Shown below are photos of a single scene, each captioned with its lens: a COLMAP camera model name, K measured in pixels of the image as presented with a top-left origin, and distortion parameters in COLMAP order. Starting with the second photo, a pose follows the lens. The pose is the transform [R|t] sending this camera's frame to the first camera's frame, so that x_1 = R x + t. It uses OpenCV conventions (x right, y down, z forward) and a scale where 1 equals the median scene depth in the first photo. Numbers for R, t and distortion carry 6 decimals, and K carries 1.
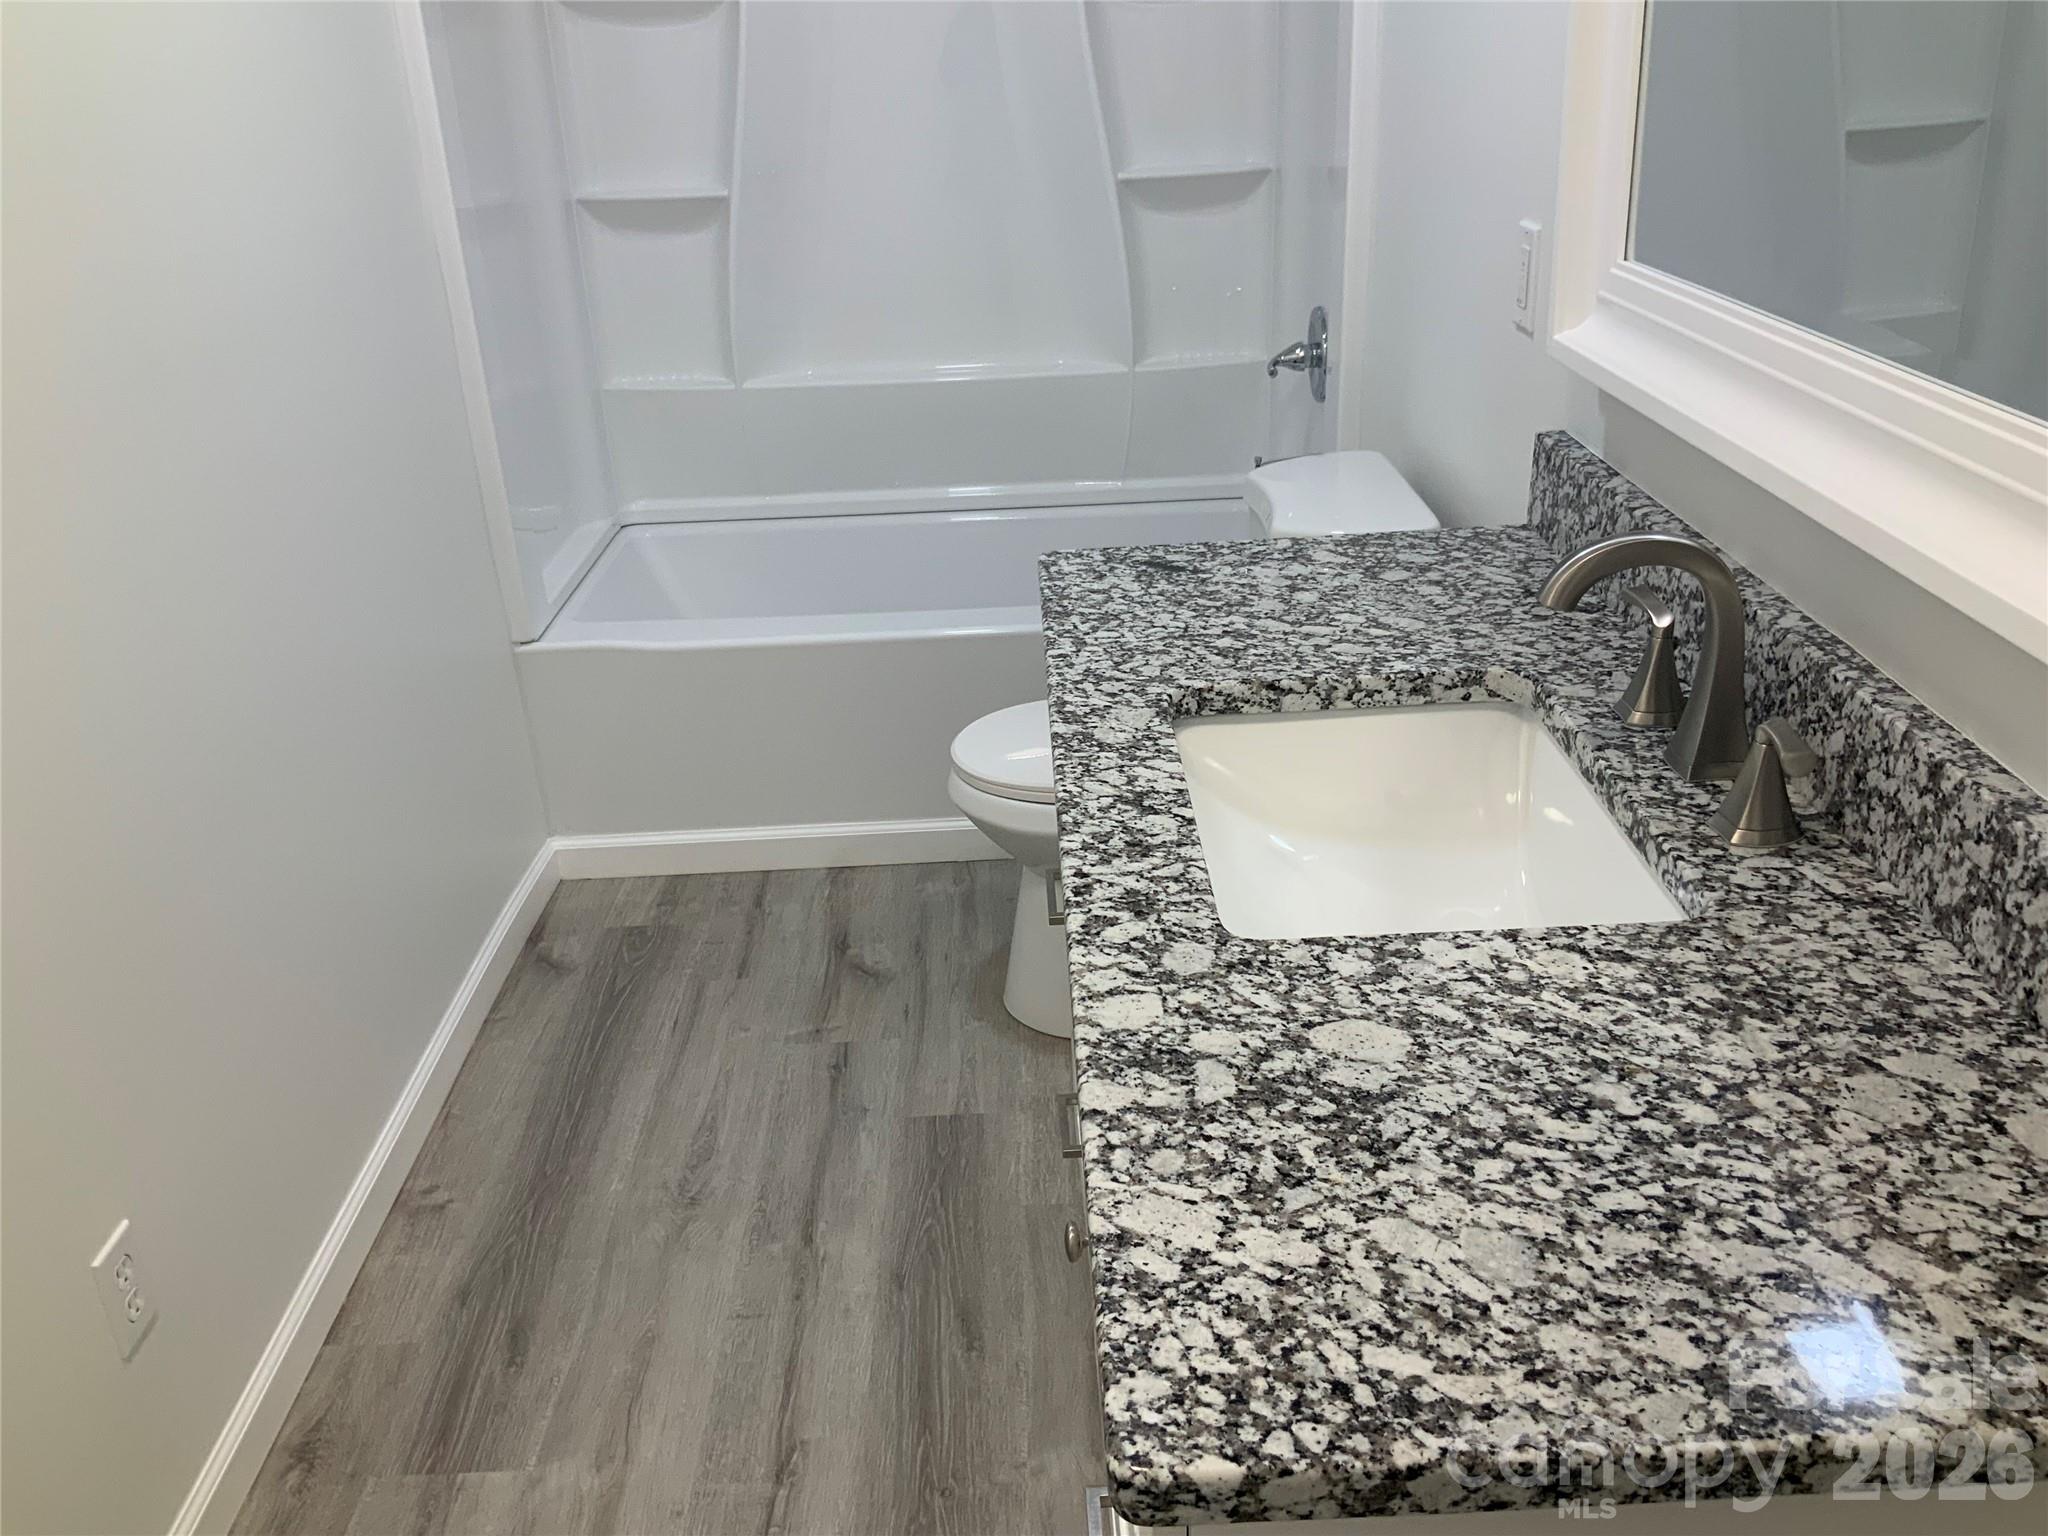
lens RADIAL K [[1683.2, 0, 1022.9], [0, 1683.2, 759.9], [0, 0, 1]] dist [0.087589, -0.154283]
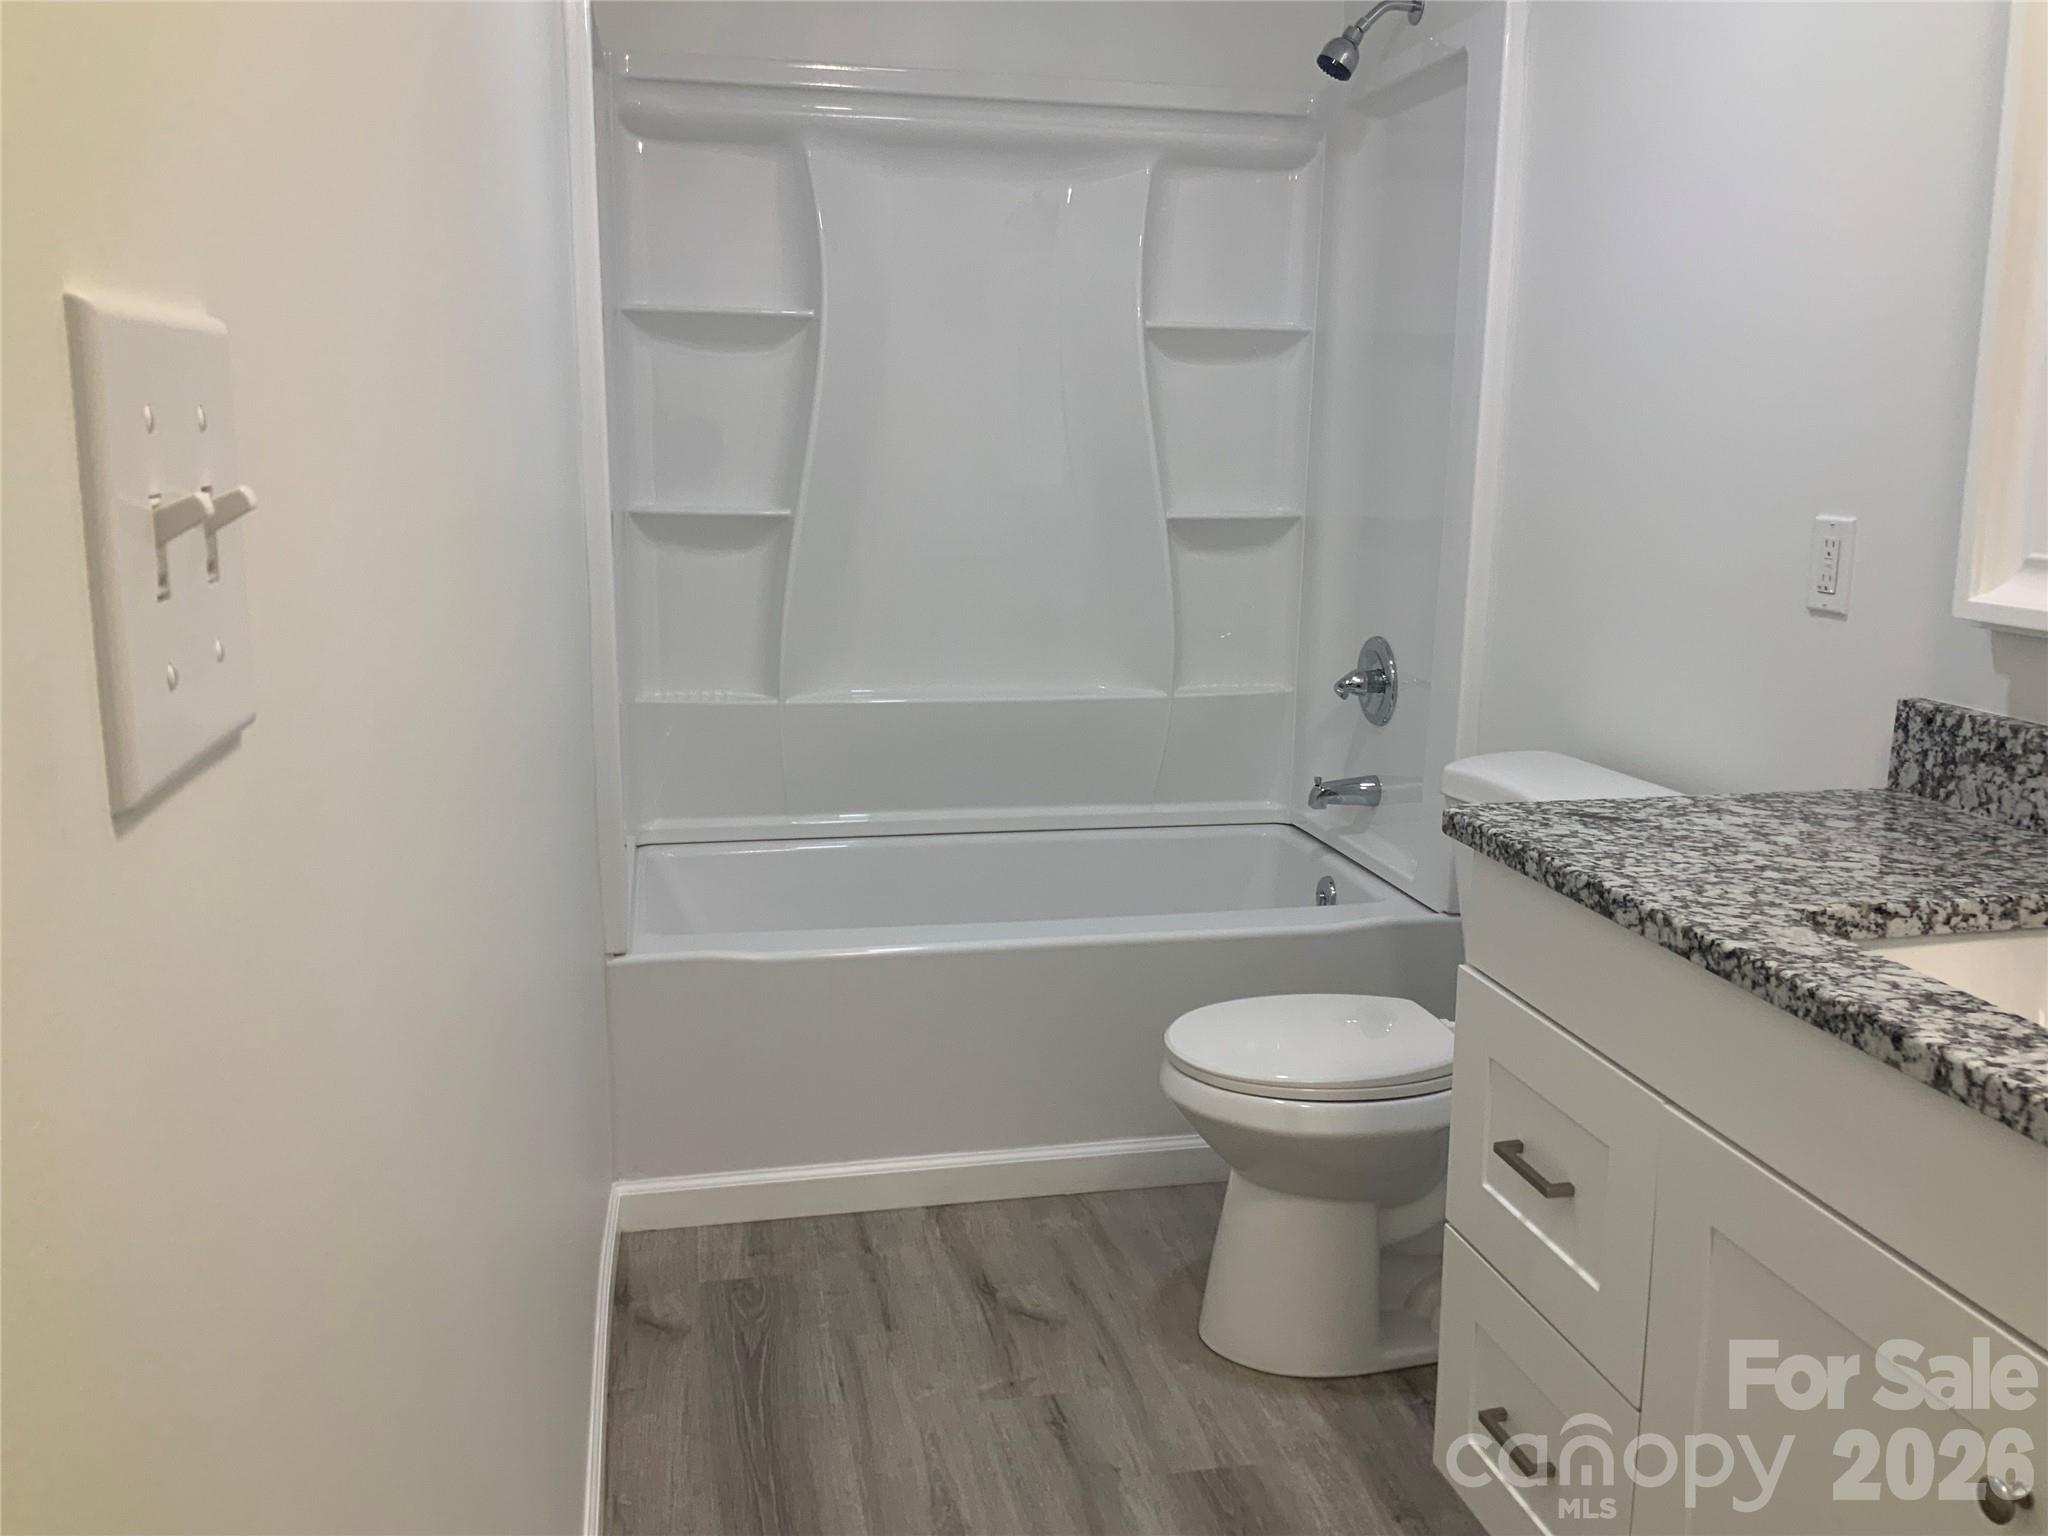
lens RADIAL K [[1683.2, 0, 1036.2], [0, 1683.2, 735.3], [0, 0, 1]] dist [0.087589, -0.154283]
pose [[0.980029, 0.021282, 0.197715, -0.609078], [0.027046, 0.970753, -0.238554, 0.092570], [-0.197009, 0.239137, 0.950790, 0.158702]]
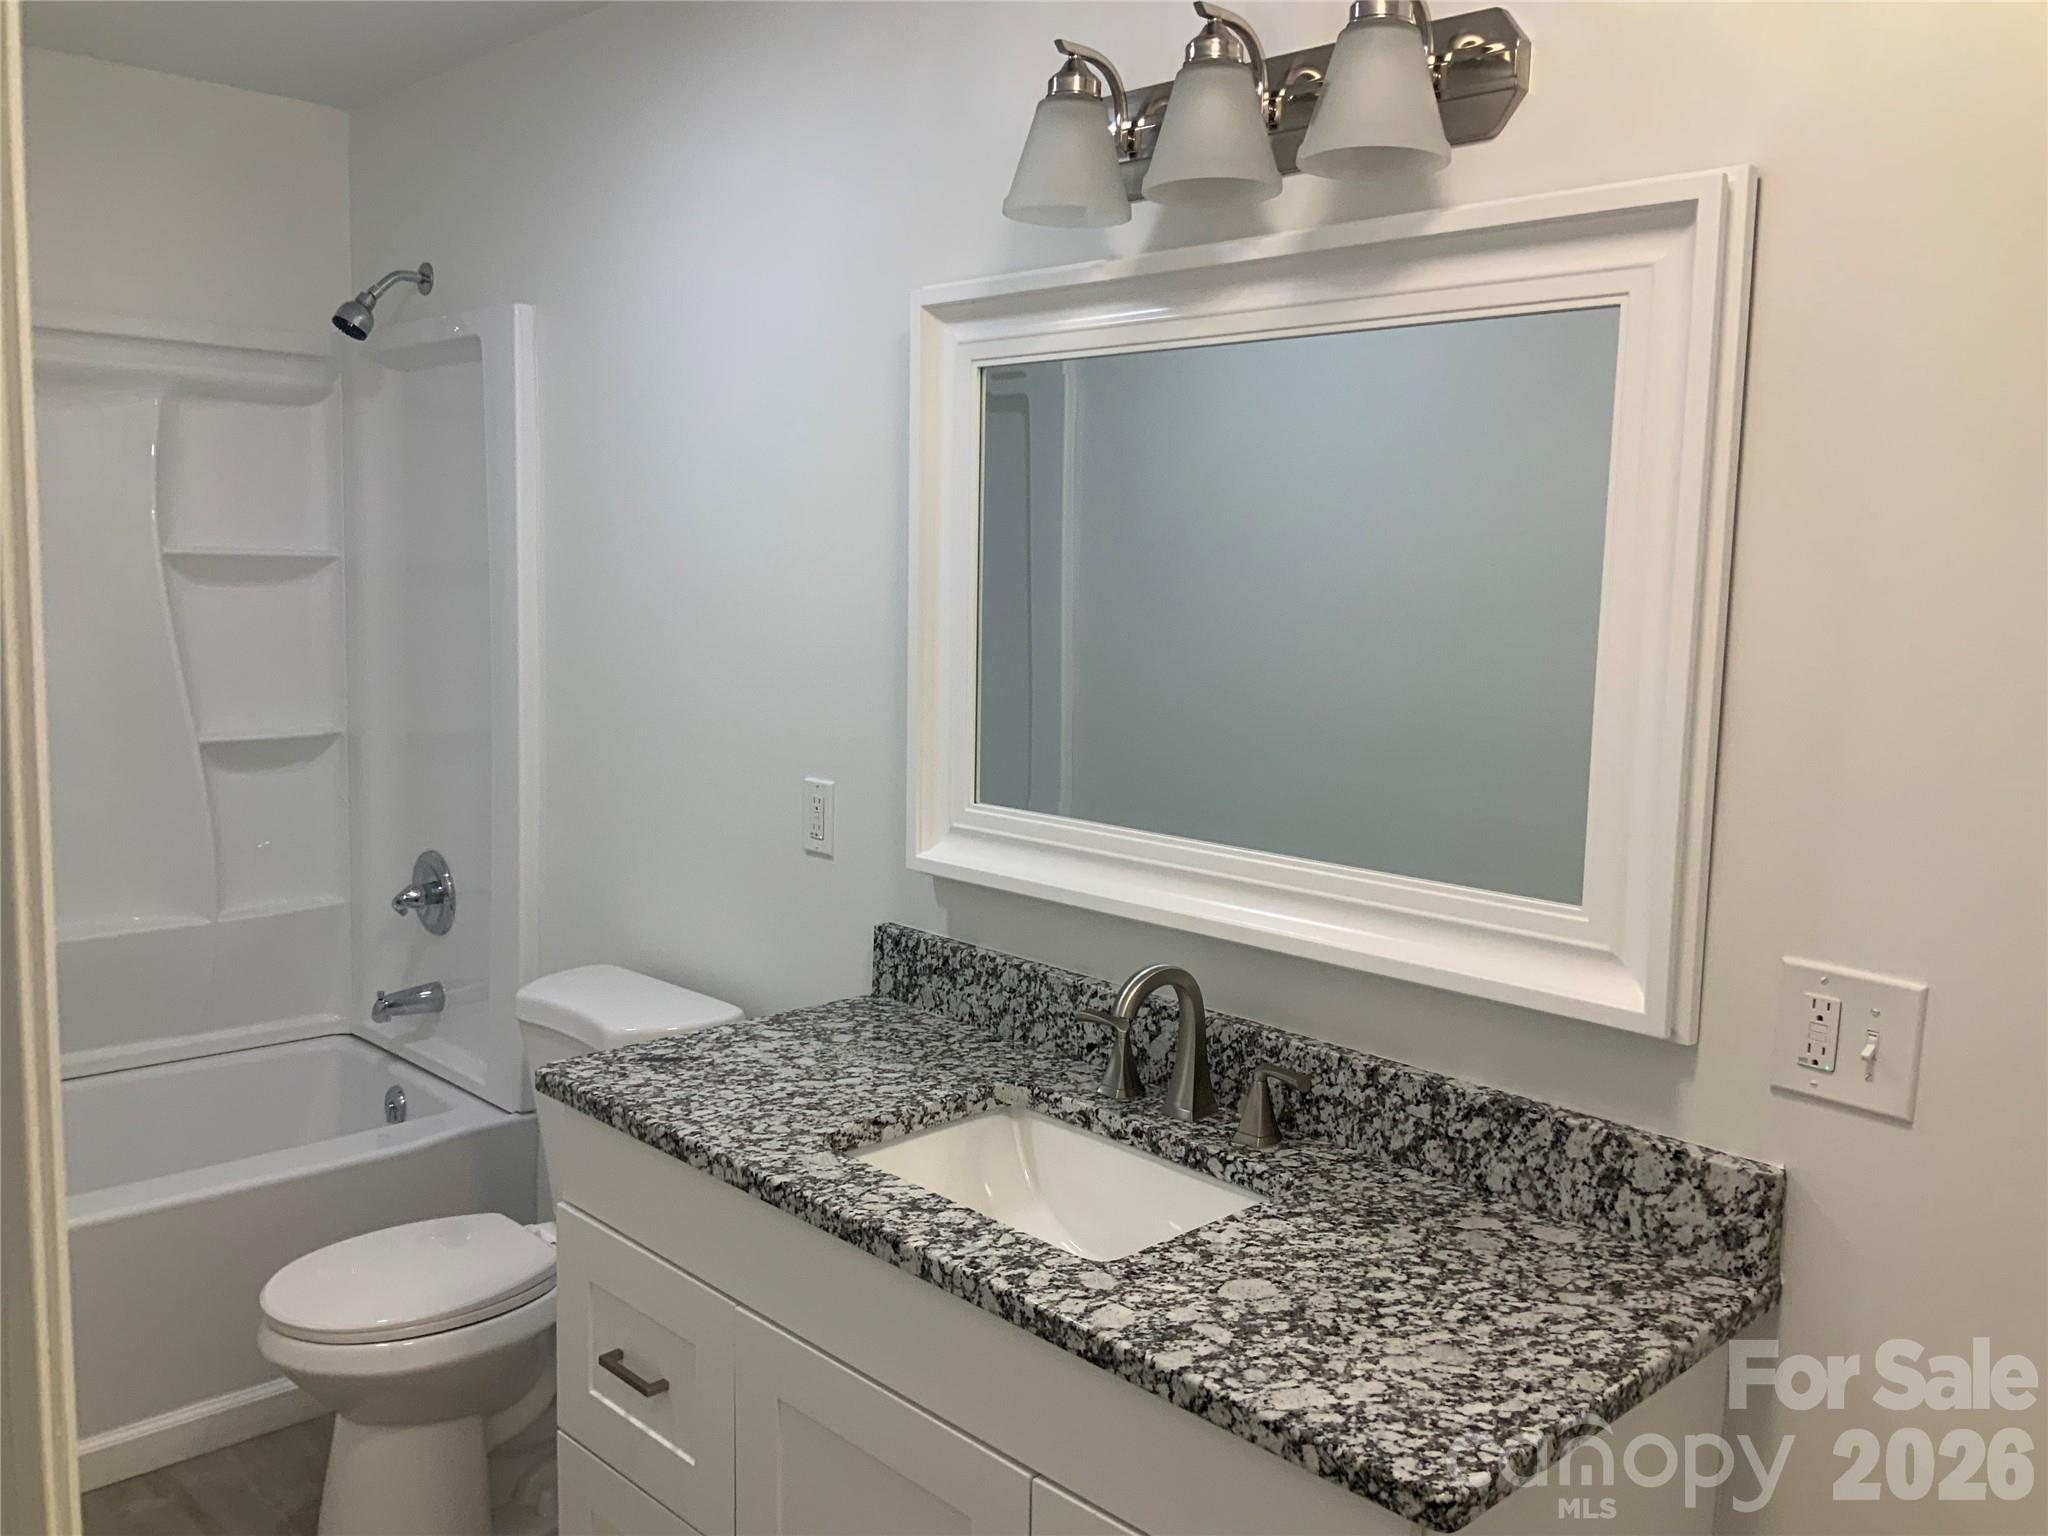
lens RADIAL K [[1683.2, 0, 994.6], [0, 1683.2, 757.1], [0, 0, 1]] dist [0.087589, -0.154283]
pose [[0.736984, -0.019545, 0.675628, -0.766957], [0.223325, 0.950485, -0.216110, -0.010801], [-0.637950, 0.310154, 0.704857, -0.078174]]
